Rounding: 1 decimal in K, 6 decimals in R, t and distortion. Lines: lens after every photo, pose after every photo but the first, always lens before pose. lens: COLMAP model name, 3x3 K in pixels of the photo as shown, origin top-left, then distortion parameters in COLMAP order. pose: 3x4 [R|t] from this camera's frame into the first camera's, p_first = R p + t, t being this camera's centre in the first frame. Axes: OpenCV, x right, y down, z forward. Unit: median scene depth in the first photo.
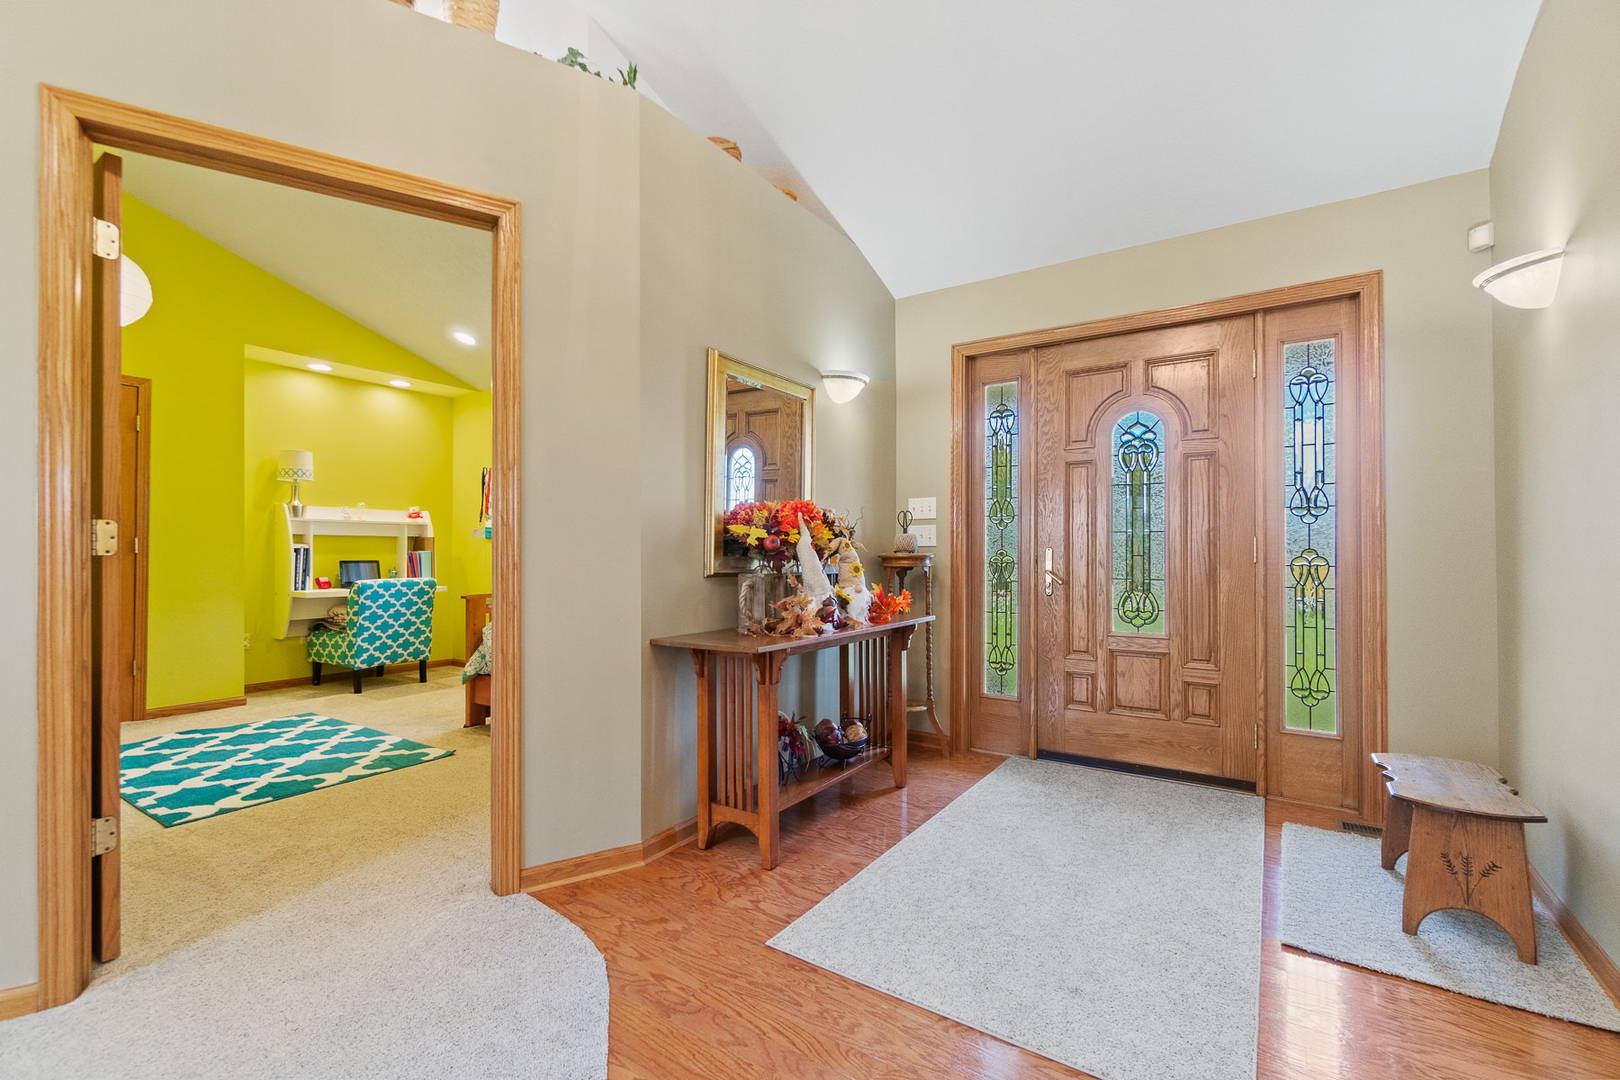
lens RADIAL K [[707.4, 0, 808.4], [0, 707.4, 546.9], [0, 0, 1]] dist [0.012419, -0.000079]
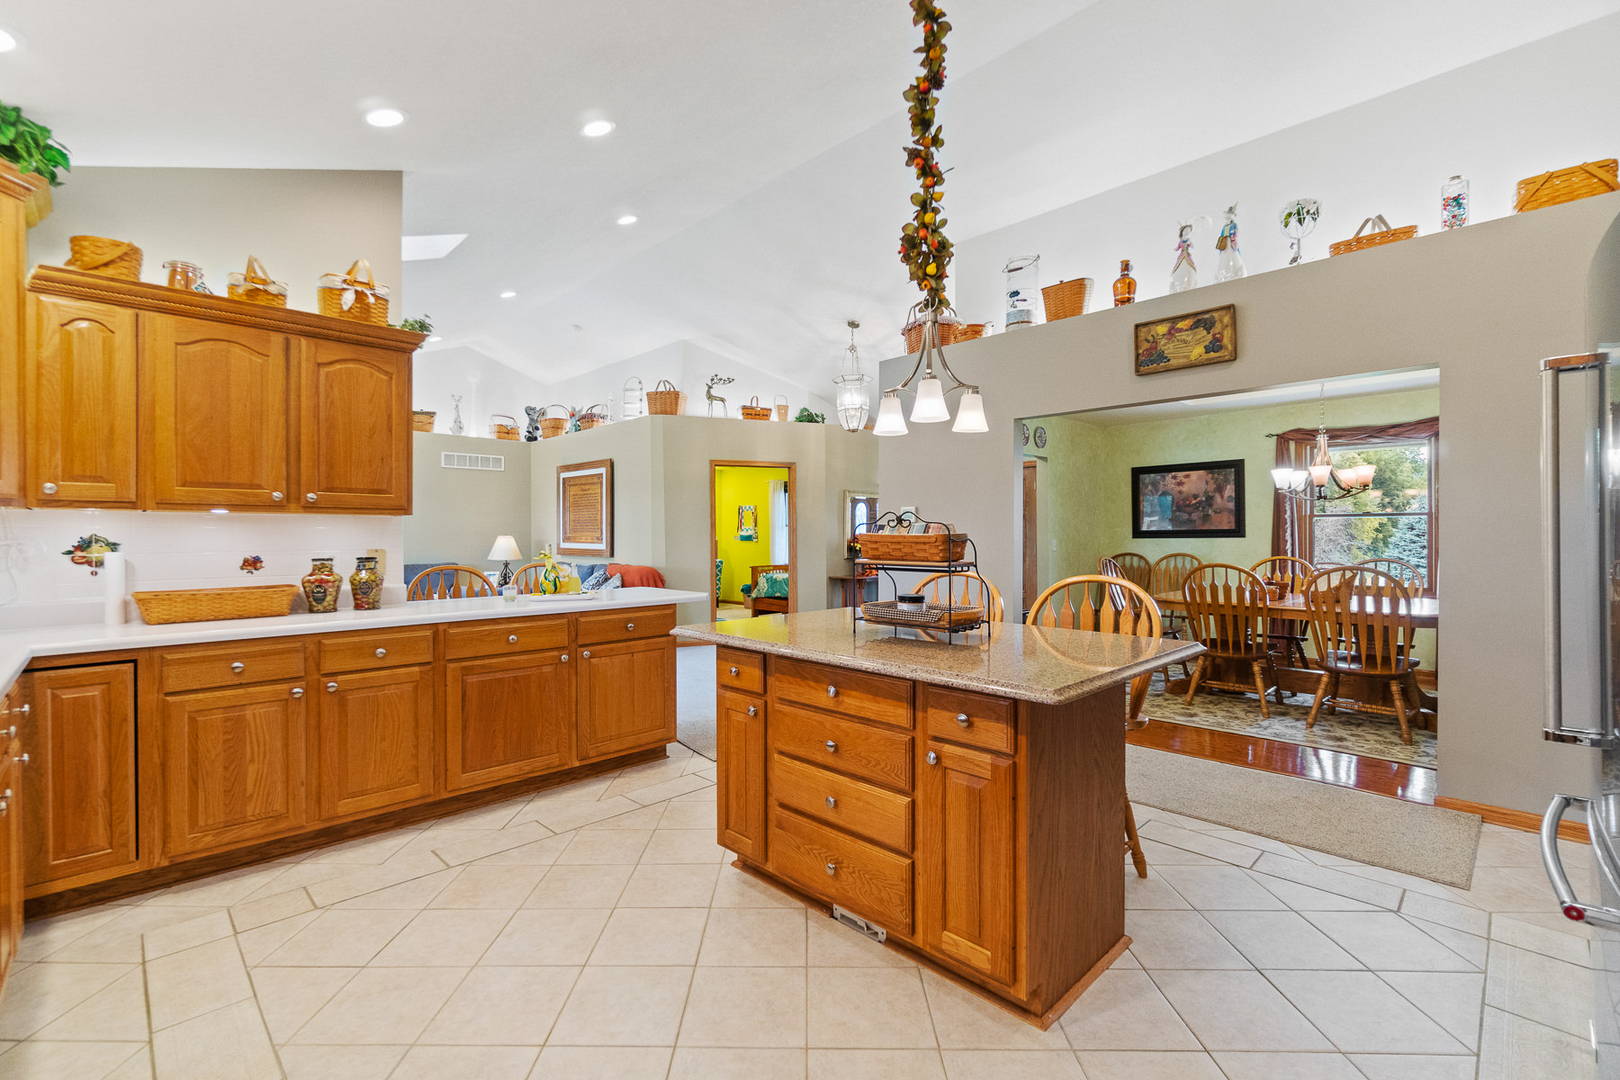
lens RADIAL K [[707.4, 0, 809.2], [0, 707.4, 533.4], [0, 0, 1]] dist [0.012419, -0.000079]
pose [[0.978463, -0.004455, -0.206372, 0.401878], [0.004998, 0.999985, 0.002112, -0.088851], [0.206360, -0.003098, 0.978471, -2.422938]]
